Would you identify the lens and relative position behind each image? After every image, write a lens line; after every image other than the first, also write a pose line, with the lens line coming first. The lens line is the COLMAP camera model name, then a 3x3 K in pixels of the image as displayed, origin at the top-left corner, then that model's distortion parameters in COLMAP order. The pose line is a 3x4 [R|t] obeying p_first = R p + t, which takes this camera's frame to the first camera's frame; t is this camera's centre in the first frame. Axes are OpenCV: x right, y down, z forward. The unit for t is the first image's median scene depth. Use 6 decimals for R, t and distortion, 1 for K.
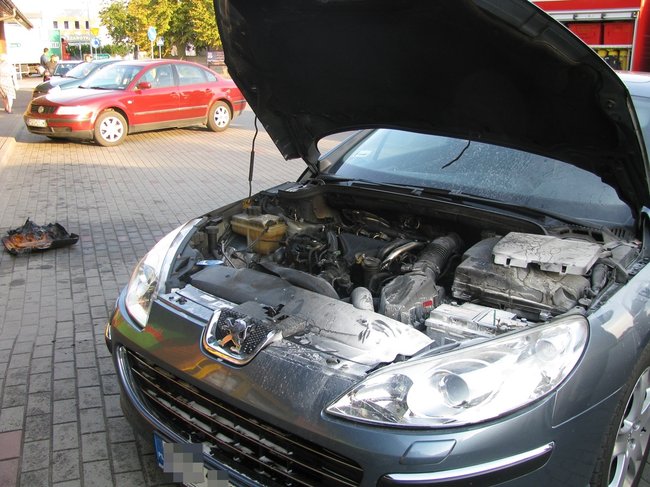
lens RADIAL K [[717.5, 0, 325.0], [0, 717.5, 243.5], [0, 0, 1]] dist [-0.207035, 0.253201]
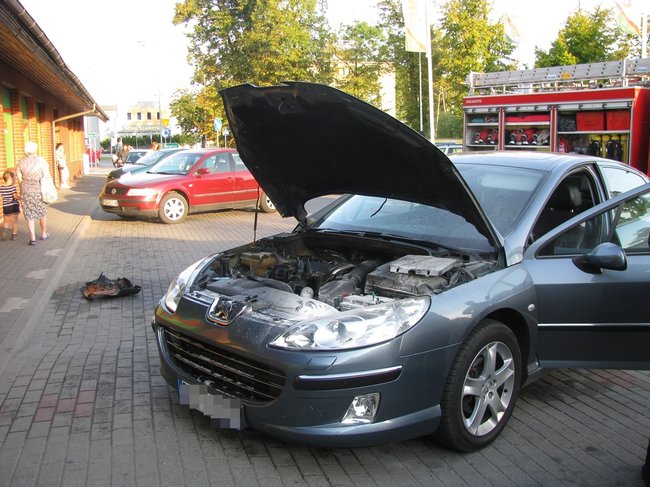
lens RADIAL K [[717.5, 0, 325.0], [0, 717.5, 243.5], [0, 0, 1]] dist [-0.207035, 0.253201]
pose [[0.995957, 0.000040, -0.089837, 0.097837], [-0.010910, 0.992652, -0.120509, 0.065837], [0.089172, 0.121002, 0.988639, -0.249244]]
